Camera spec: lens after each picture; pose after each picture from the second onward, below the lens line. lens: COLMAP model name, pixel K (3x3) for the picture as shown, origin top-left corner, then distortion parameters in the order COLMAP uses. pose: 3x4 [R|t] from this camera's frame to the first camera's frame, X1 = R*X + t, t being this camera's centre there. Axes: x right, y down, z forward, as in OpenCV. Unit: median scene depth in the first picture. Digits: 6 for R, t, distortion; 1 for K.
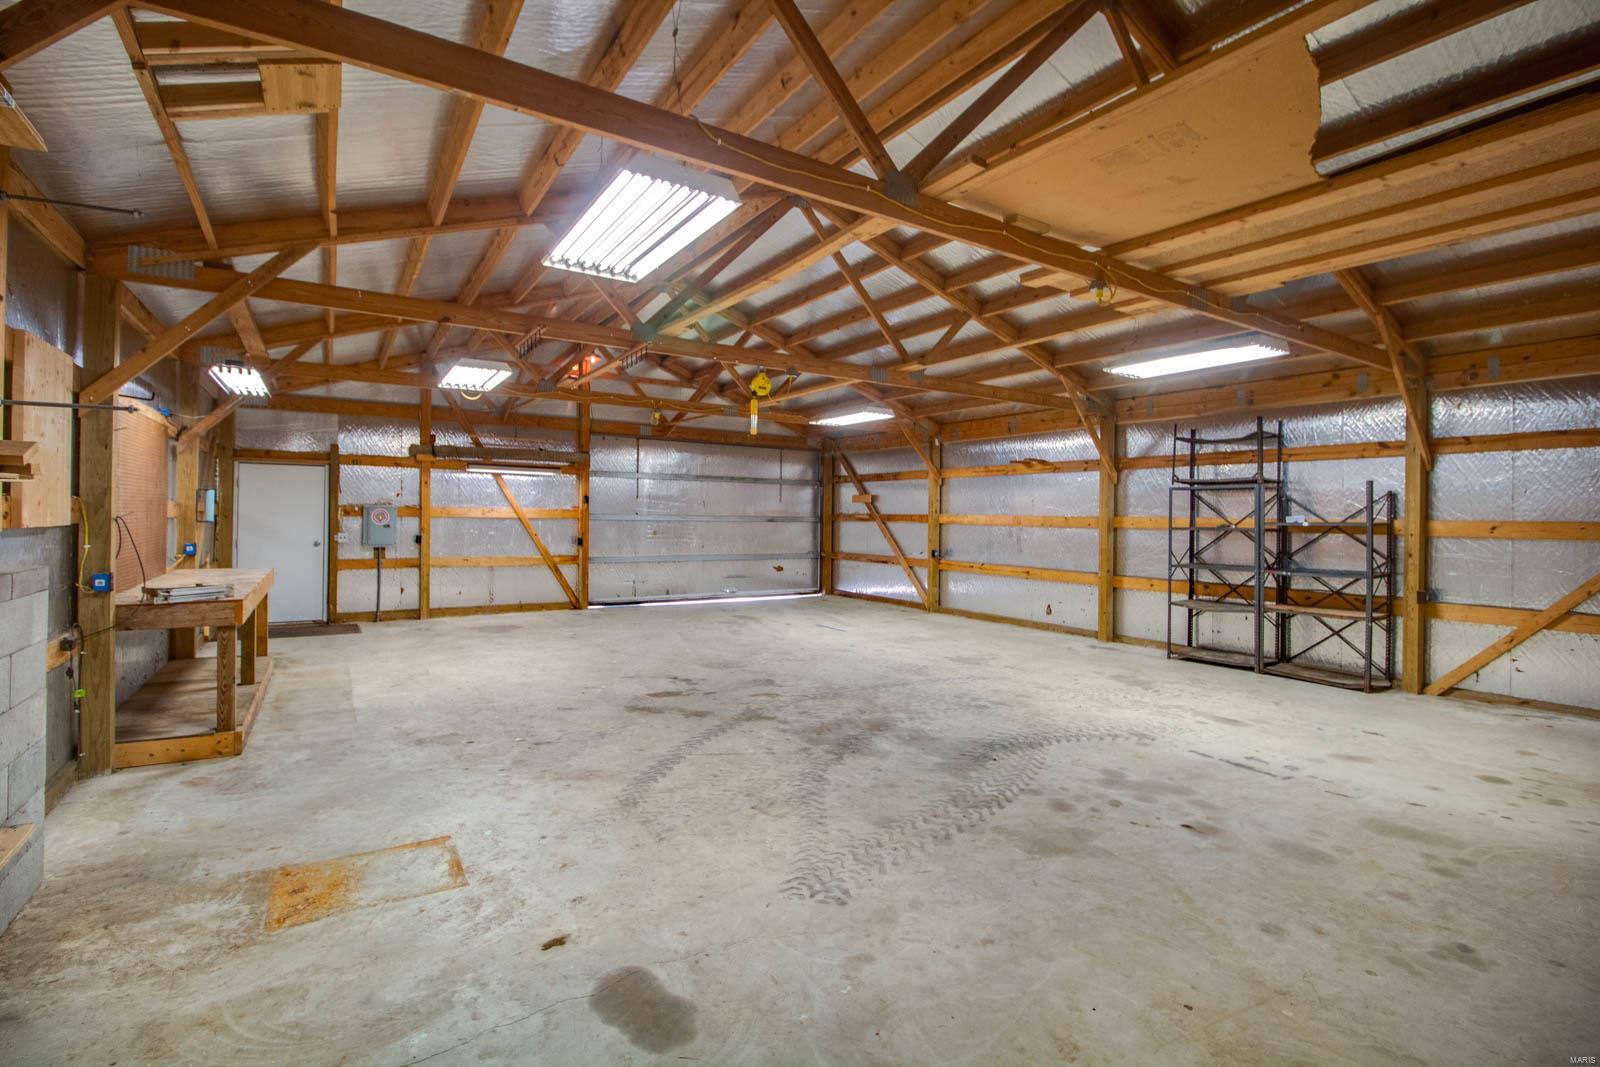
lens RADIAL K [[741.1, 0, 800.7], [0, 741.1, 519.1], [0, 0, 1]] dist [-0.012745, -0.002108]
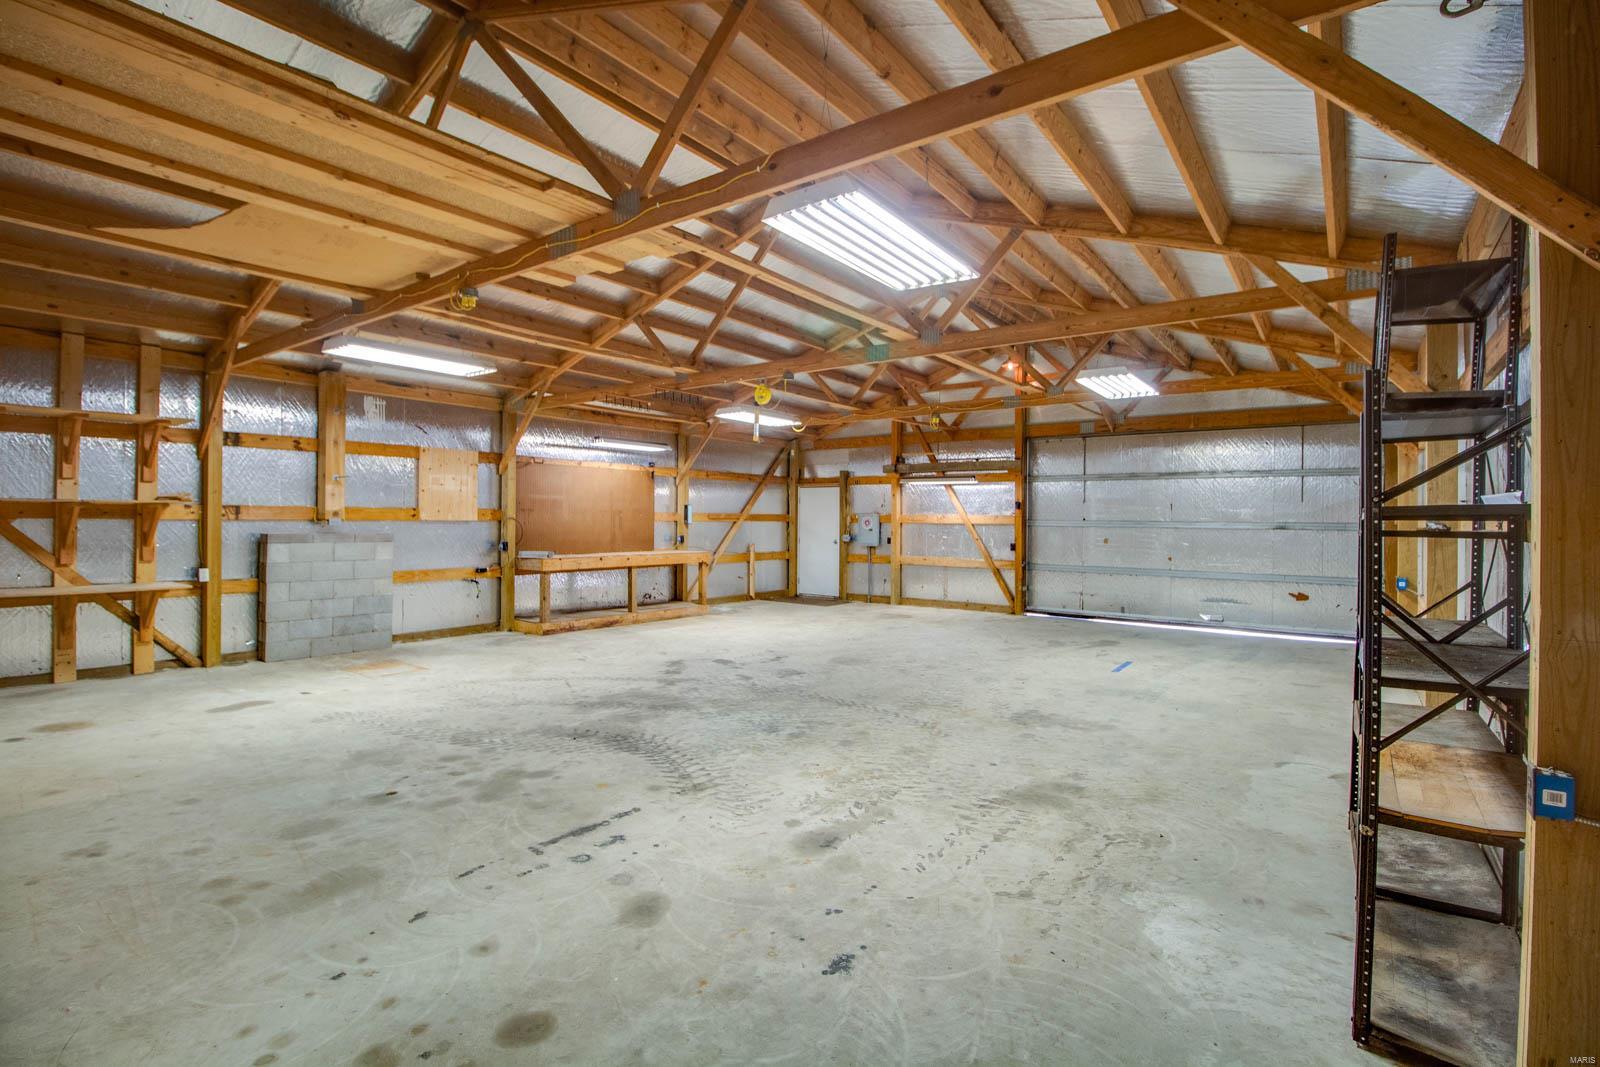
lens RADIAL K [[741.1, 0, 796.5], [0, 741.1, 524.9], [0, 0, 1]] dist [-0.012745, -0.002108]
pose [[0.353504, -0.004641, -0.935421, 1.276047], [-0.008540, 0.999930, -0.008188, 0.025054], [0.935394, 0.010883, 0.353440, 0.862359]]
